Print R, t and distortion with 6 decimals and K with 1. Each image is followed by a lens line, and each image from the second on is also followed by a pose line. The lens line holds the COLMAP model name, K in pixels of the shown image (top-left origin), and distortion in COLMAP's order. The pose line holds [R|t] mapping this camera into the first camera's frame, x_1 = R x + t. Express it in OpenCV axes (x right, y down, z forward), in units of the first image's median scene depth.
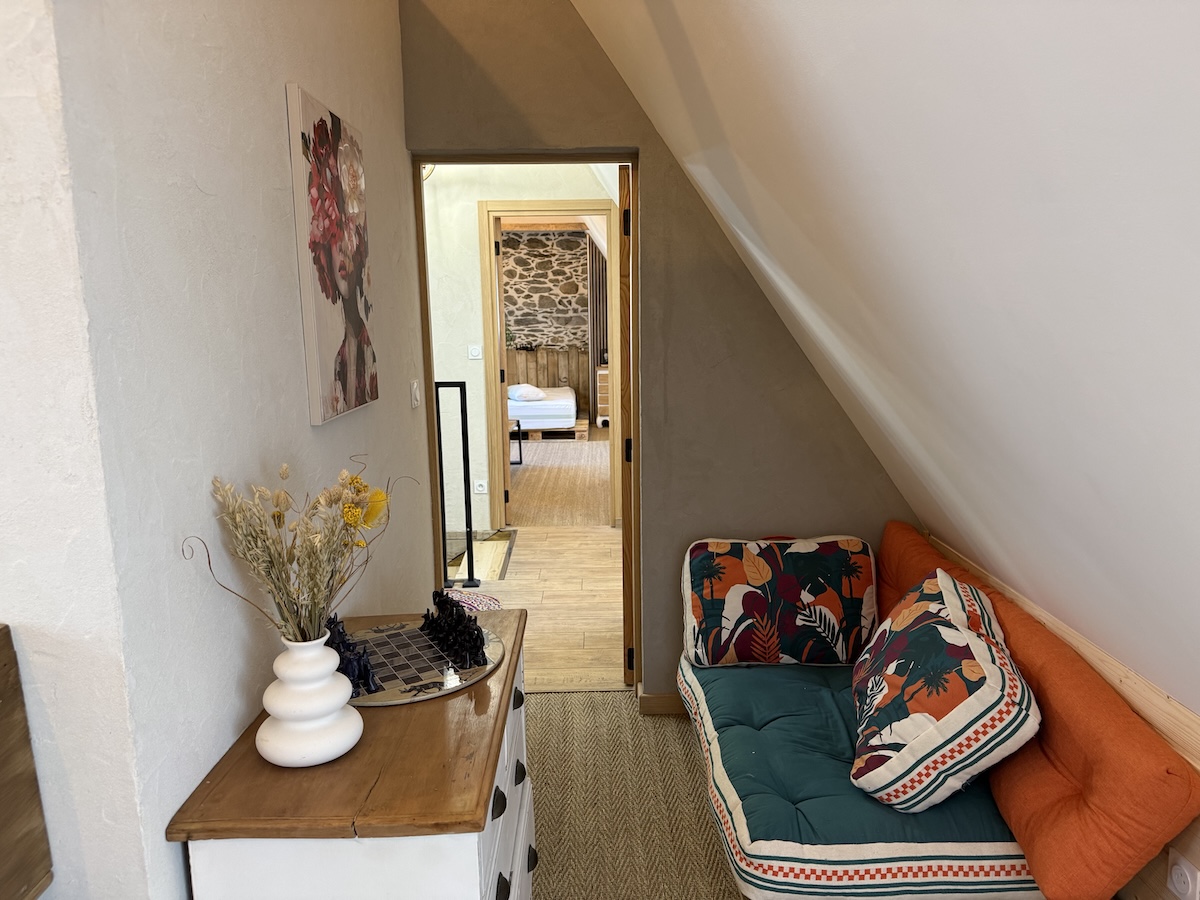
lens RADIAL K [[847.7, 0, 604.0], [0, 847.7, 458.6], [0, 0, 1]] dist [0.102605, 0.000469]
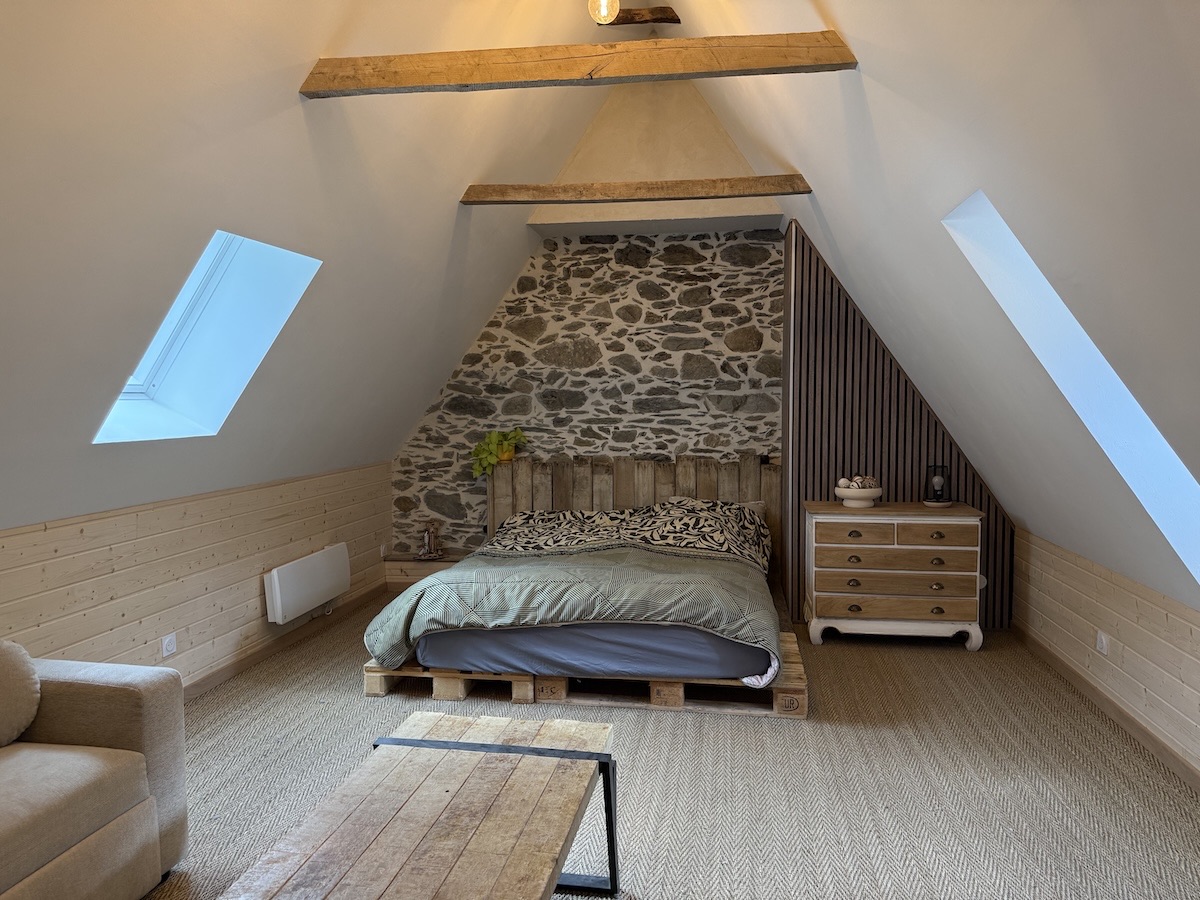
lens RADIAL K [[847.7, 0, 595.2], [0, 847.7, 451.8], [0, 0, 1]] dist [0.102605, 0.000469]
pose [[0.985416, 0.020013, -0.168984, -0.041215], [-0.037561, 0.994147, -0.101298, -0.079931], [0.165968, 0.106167, 0.980399, 0.497907]]
